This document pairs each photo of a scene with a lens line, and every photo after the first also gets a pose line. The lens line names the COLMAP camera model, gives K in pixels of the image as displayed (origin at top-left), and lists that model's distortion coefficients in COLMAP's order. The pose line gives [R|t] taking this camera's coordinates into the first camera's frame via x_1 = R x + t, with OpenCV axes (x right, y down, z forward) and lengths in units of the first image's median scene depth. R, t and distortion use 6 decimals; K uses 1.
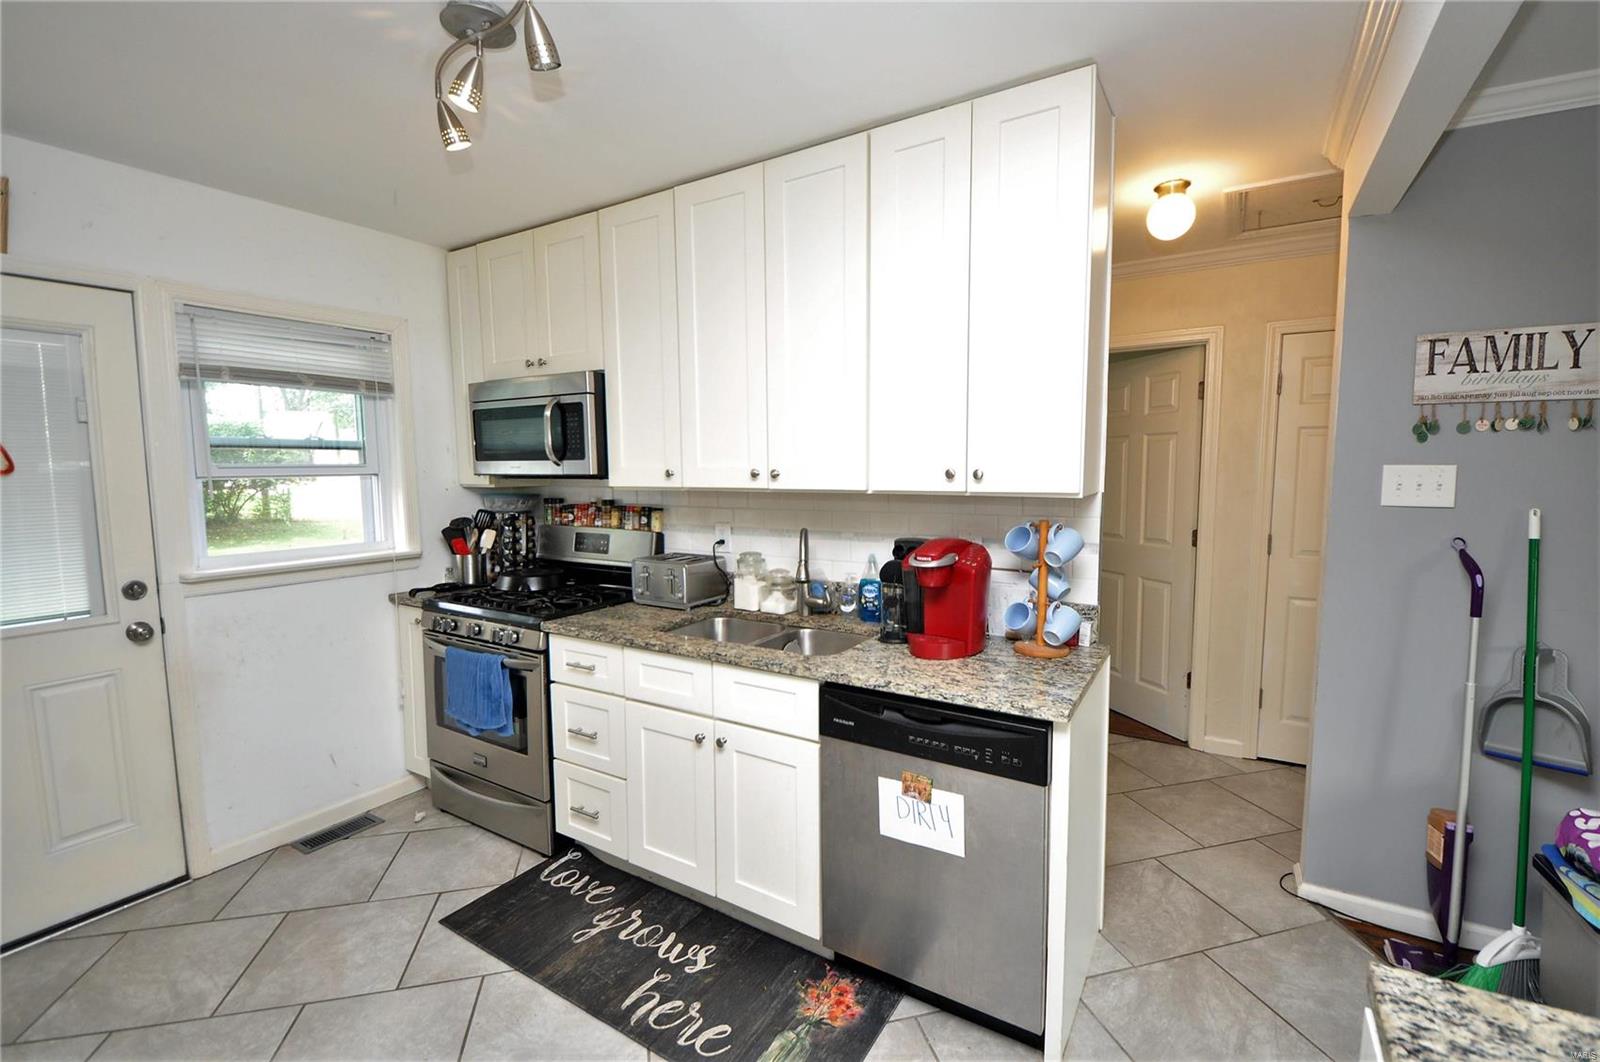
lens RADIAL K [[674.1, 0, 806.1], [0, 674.1, 528.7], [0, 0, 1]] dist [0.036982, -0.029315]
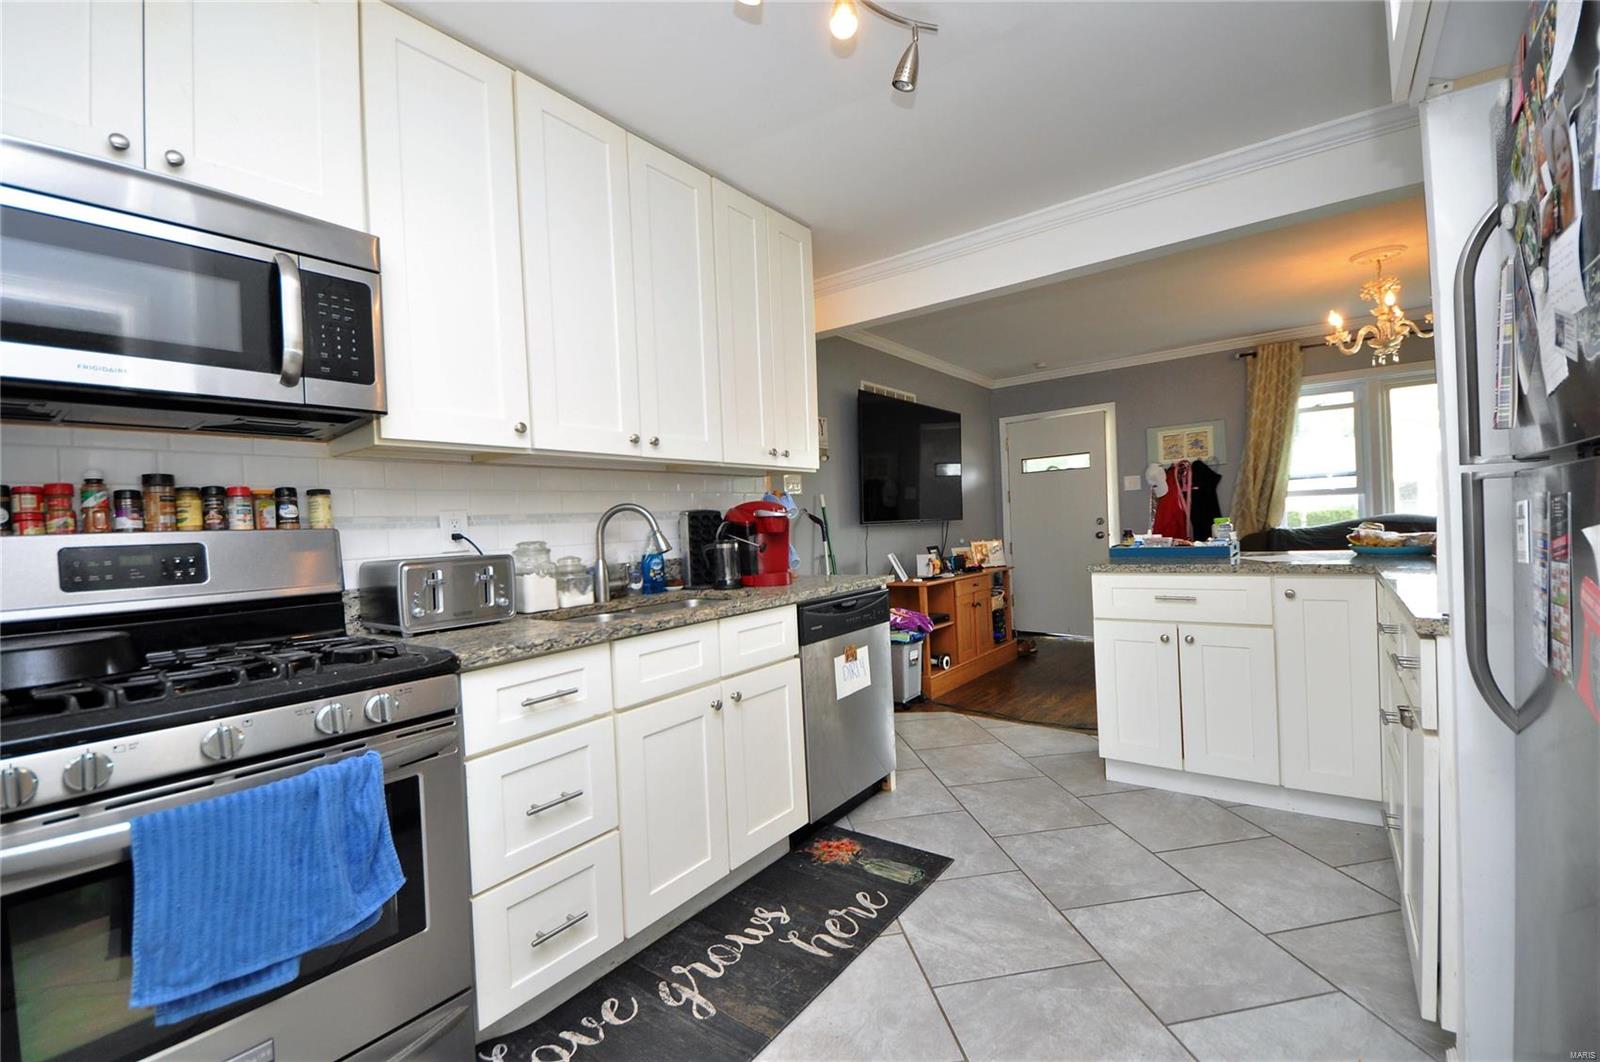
lens RADIAL K [[674.1, 0, 806.1], [0, 674.1, 528.7], [0, 0, 1]] dist [0.036982, -0.029315]
pose [[0.095381, -0.001698, 0.995439, -0.923848], [0.136082, 0.990633, -0.011349, 0.079280], [-0.986095, 0.136544, 0.094719, 0.641602]]
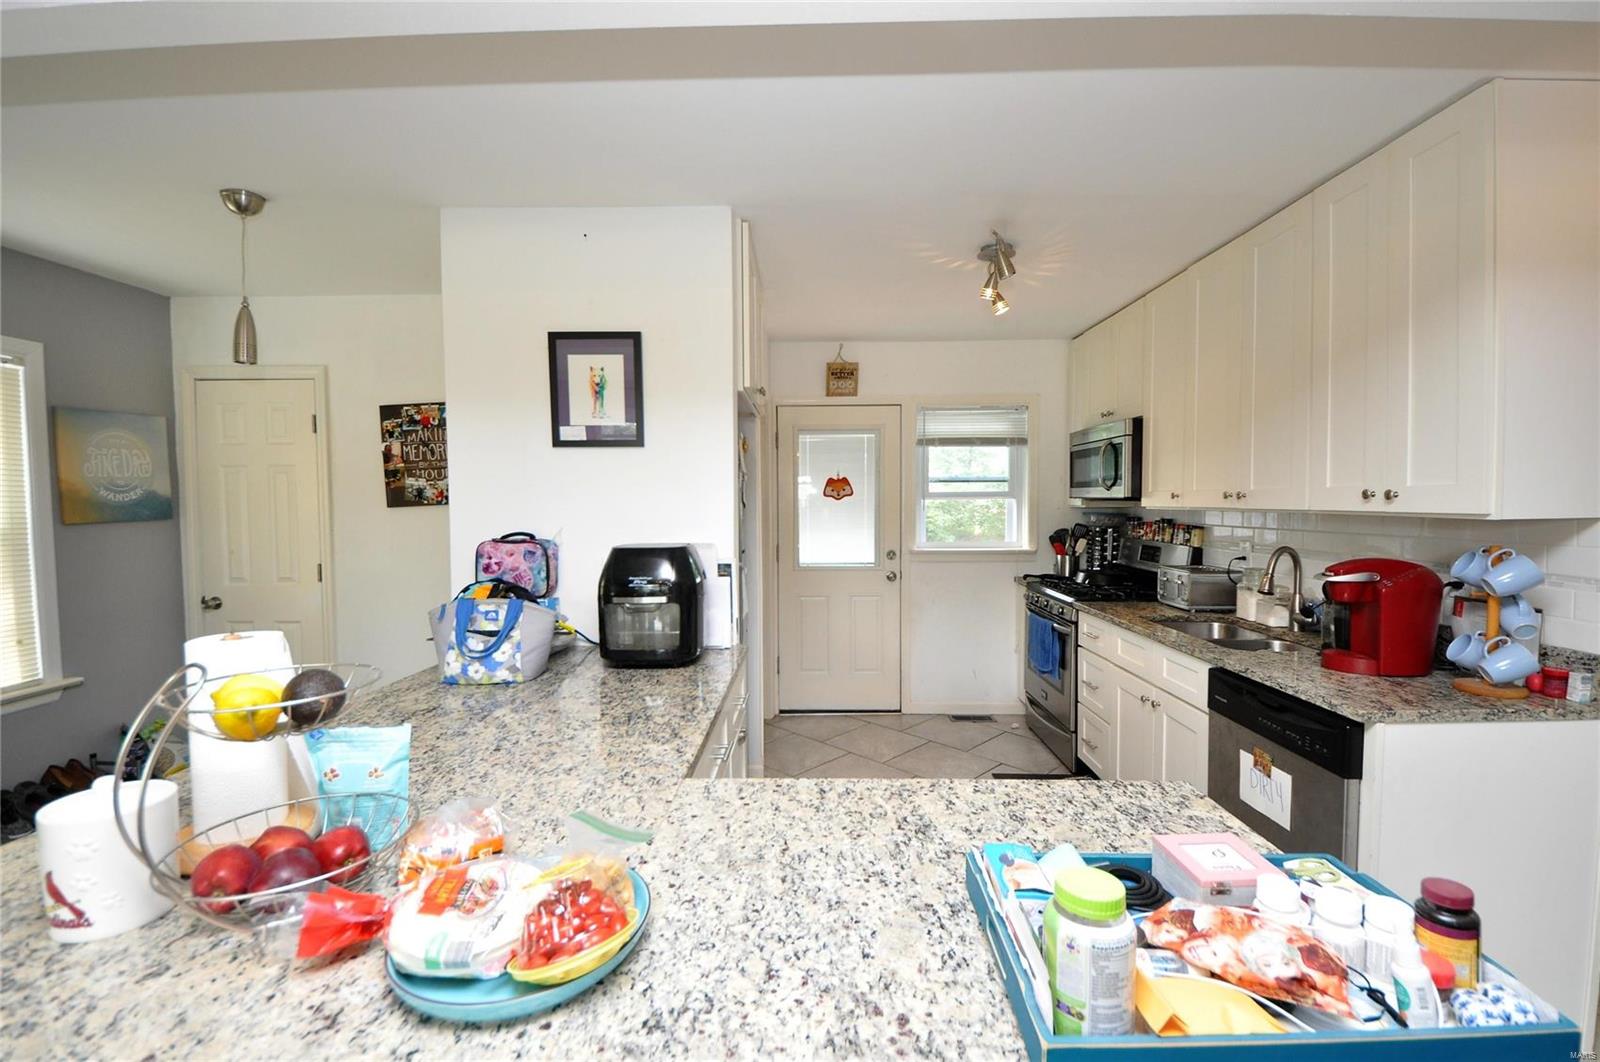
lens RADIAL K [[674.1, 0, 806.1], [0, 674.1, 528.7], [0, 0, 1]] dist [0.036982, -0.029315]
pose [[0.512610, 0.043004, -0.857544, 0.522903], [-0.078581, 0.996903, 0.003020, 0.027001], [0.855018, 0.065839, 0.514402, -0.209952]]
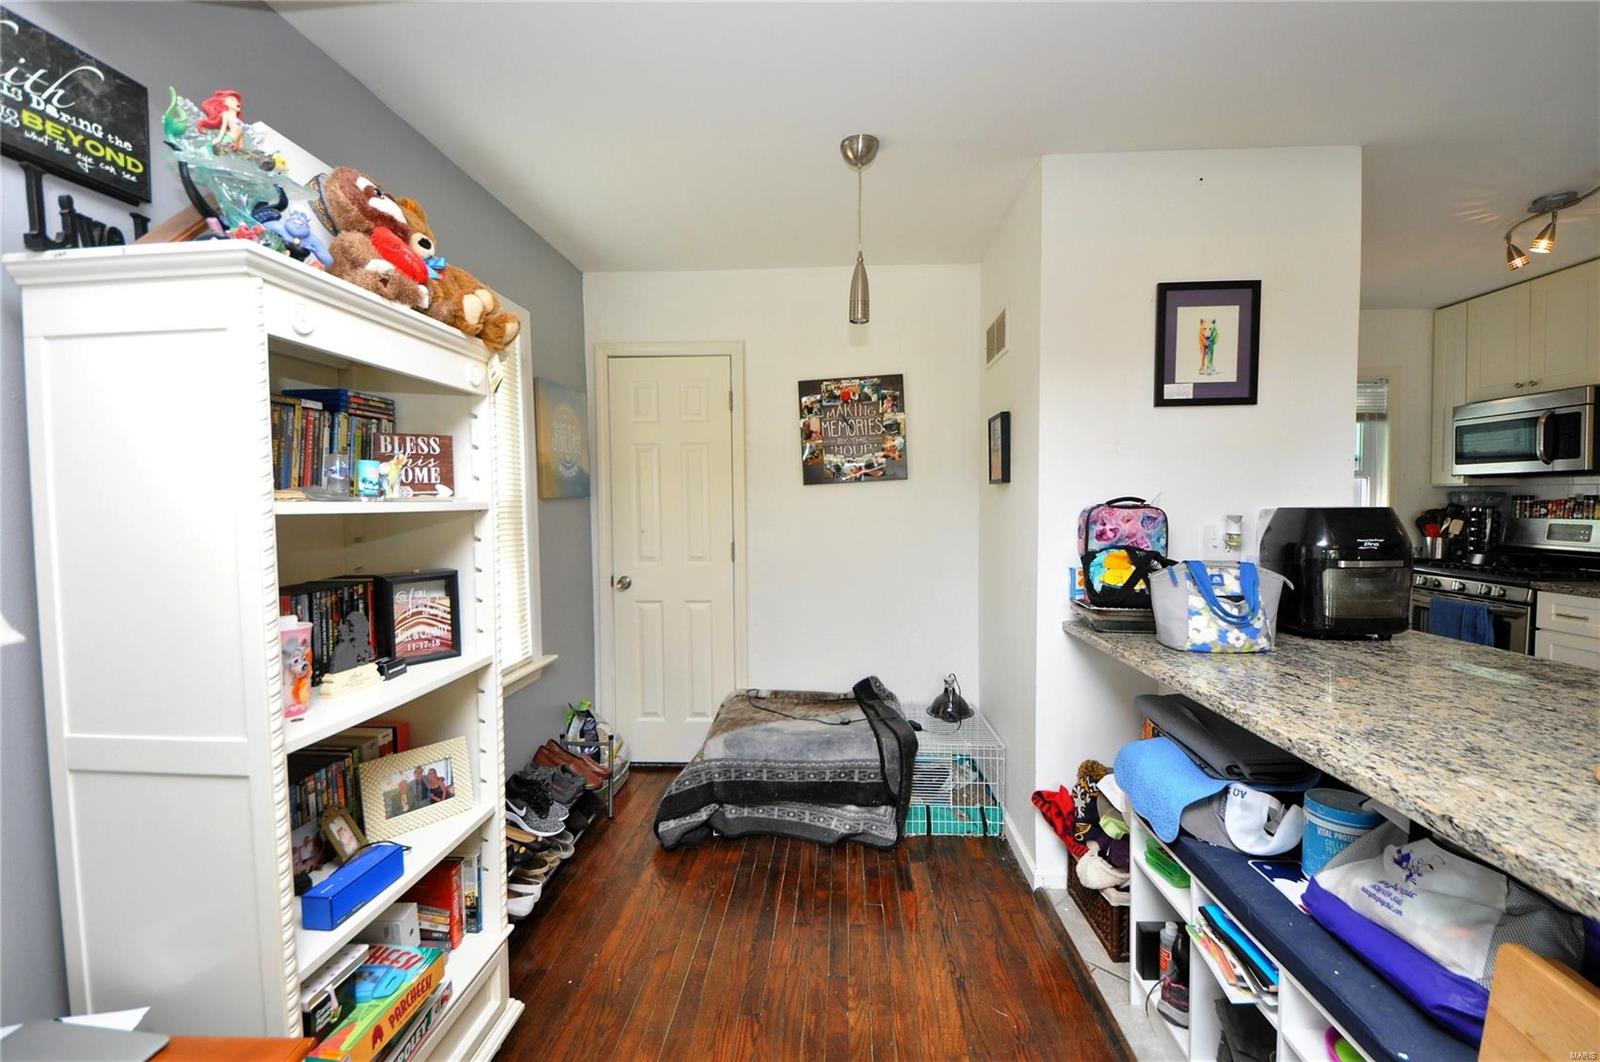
lens RADIAL K [[674.1, 0, 806.1], [0, 674.1, 528.7], [0, 0, 1]] dist [0.036982, -0.029315]
pose [[0.479781, 0.038322, -0.876551, 0.080872], [-0.075348, 0.997155, 0.002353, 0.138307], [0.874147, 0.064917, 0.481303, -0.866469]]
